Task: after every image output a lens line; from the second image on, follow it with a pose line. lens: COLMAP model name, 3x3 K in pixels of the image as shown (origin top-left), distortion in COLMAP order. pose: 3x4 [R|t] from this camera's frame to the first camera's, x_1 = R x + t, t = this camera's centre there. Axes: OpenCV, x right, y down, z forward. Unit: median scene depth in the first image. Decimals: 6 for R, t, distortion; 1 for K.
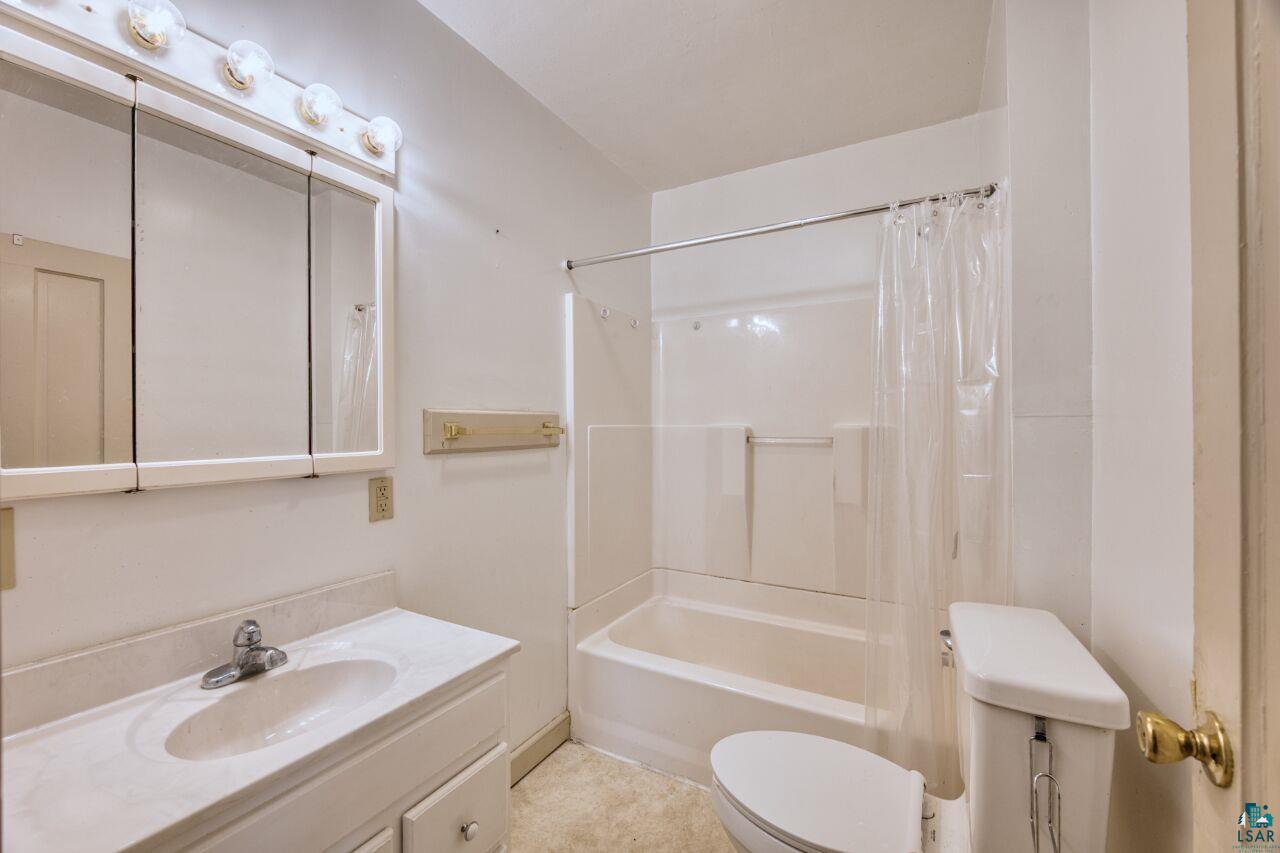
lens RADIAL K [[513.0, 0, 643.4], [0, 513.0, 425.9], [0, 0, 1]] dist [-0.022300, -0.002143]
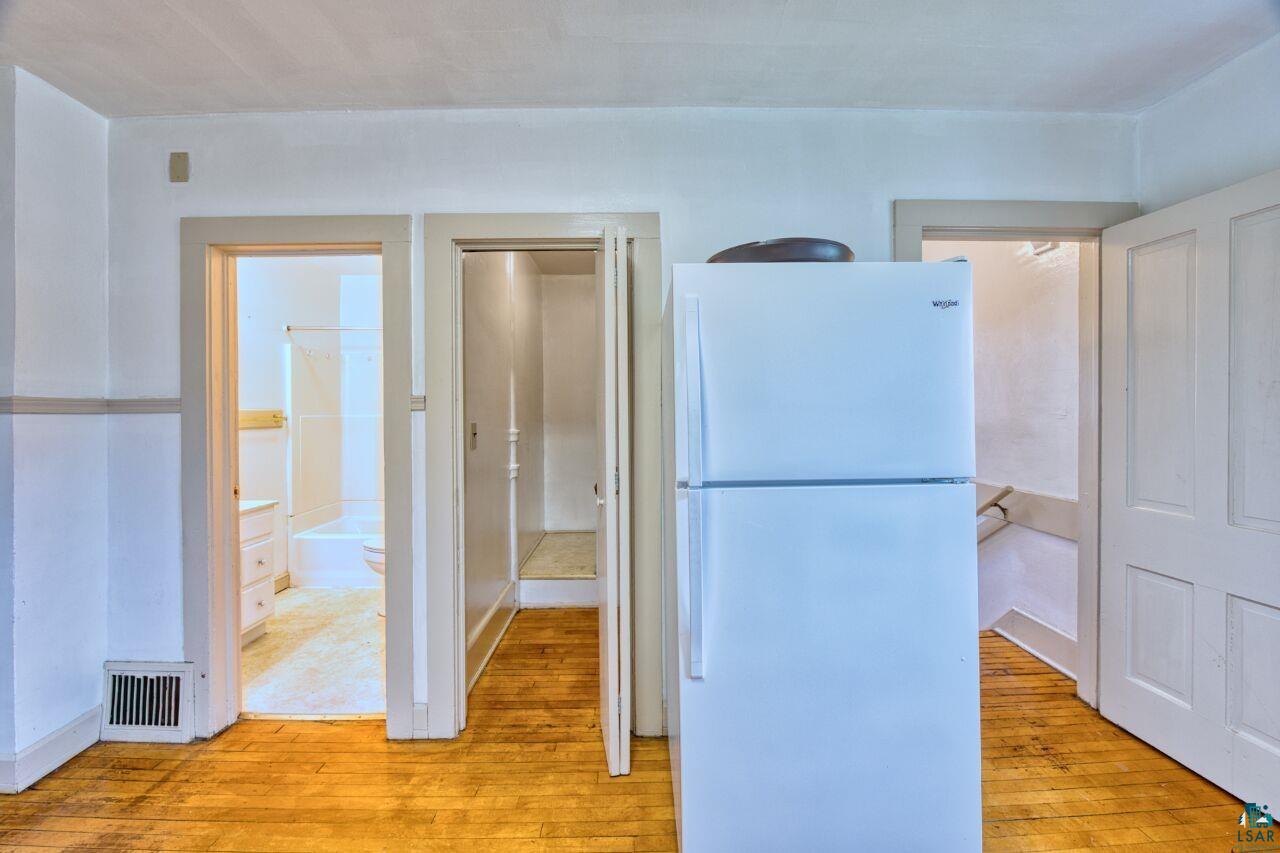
lens RADIAL K [[513.0, 0, 637.5], [0, 513.0, 407.4], [0, 0, 1]] dist [-0.022300, -0.002143]
pose [[0.863305, 0.000616, 0.504682, 0.019000], [0.004122, 0.999957, -0.008271, -0.012115], [-0.504665, 0.009221, 0.863266, -1.222062]]
